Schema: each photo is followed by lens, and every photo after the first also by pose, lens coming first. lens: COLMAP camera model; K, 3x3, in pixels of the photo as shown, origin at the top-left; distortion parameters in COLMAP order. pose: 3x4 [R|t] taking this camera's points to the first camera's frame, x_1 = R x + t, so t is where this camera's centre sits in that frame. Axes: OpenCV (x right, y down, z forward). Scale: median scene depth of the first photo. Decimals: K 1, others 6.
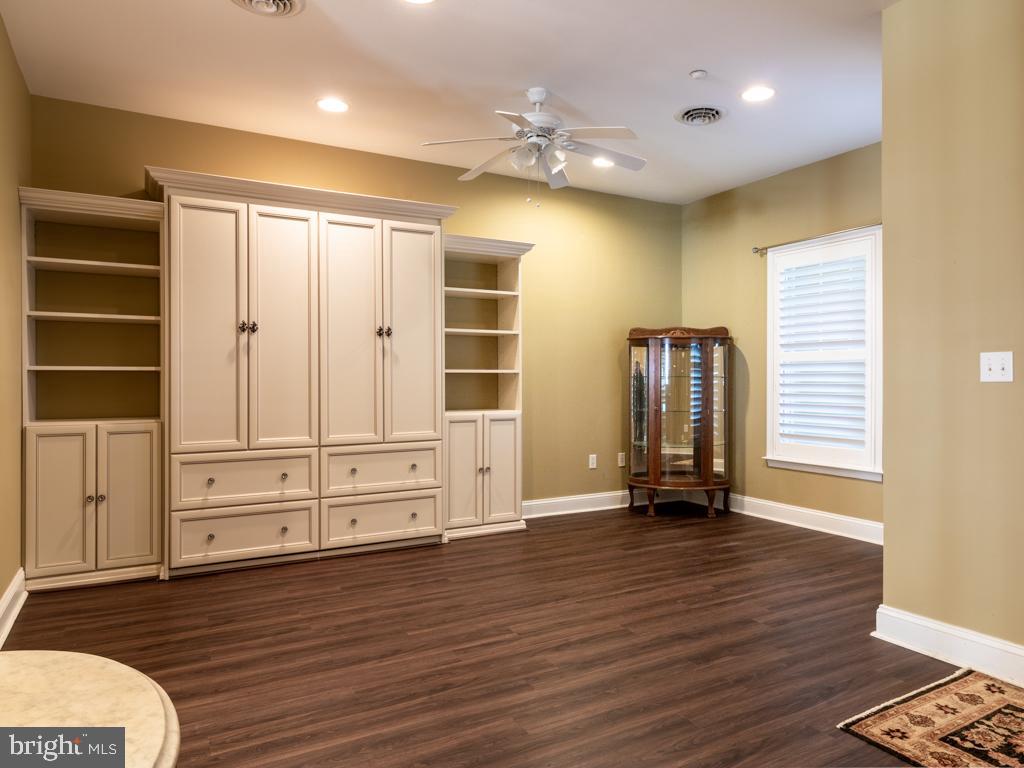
lens RADIAL K [[707.0, 0, 512.0], [0, 707.0, 384.0], [0, 0, 1]] dist [0.002283, 0.001142]
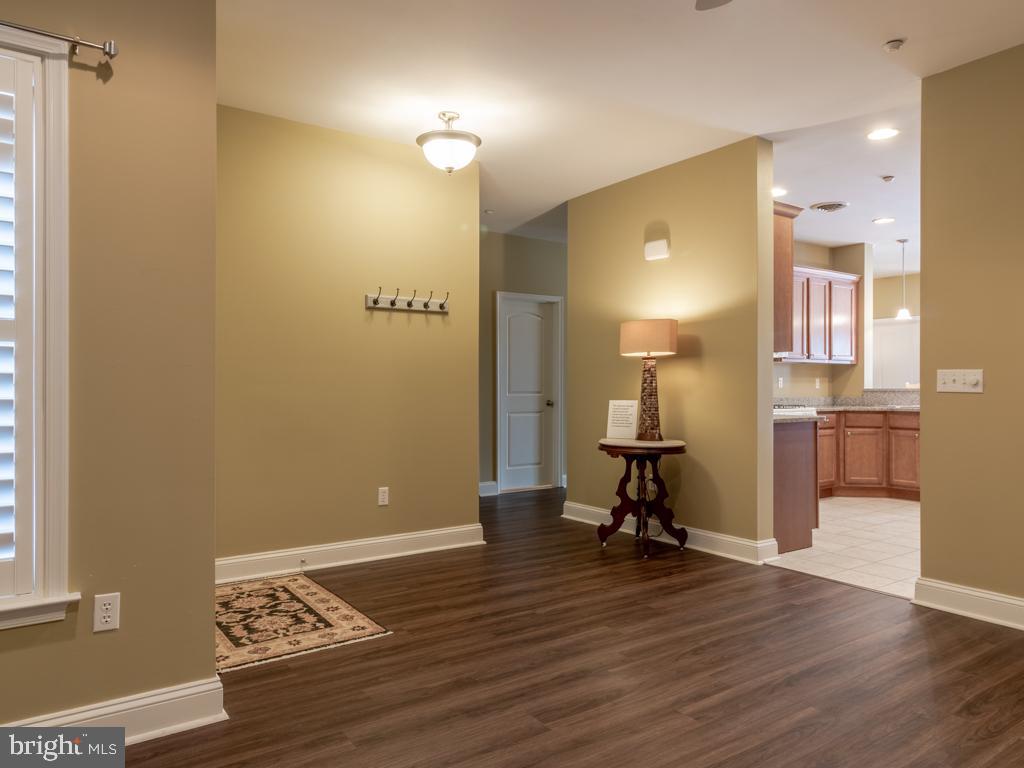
lens RADIAL K [[707.0, 0, 512.0], [0, 707.0, 384.0], [0, 0, 1]] dist [0.002283, 0.001142]
pose [[-0.991986, -0.000129, -0.126351, 0.366485], [-0.001473, 0.999943, 0.010544, -0.022350], [0.126342, 0.010646, -0.991930, 2.205112]]
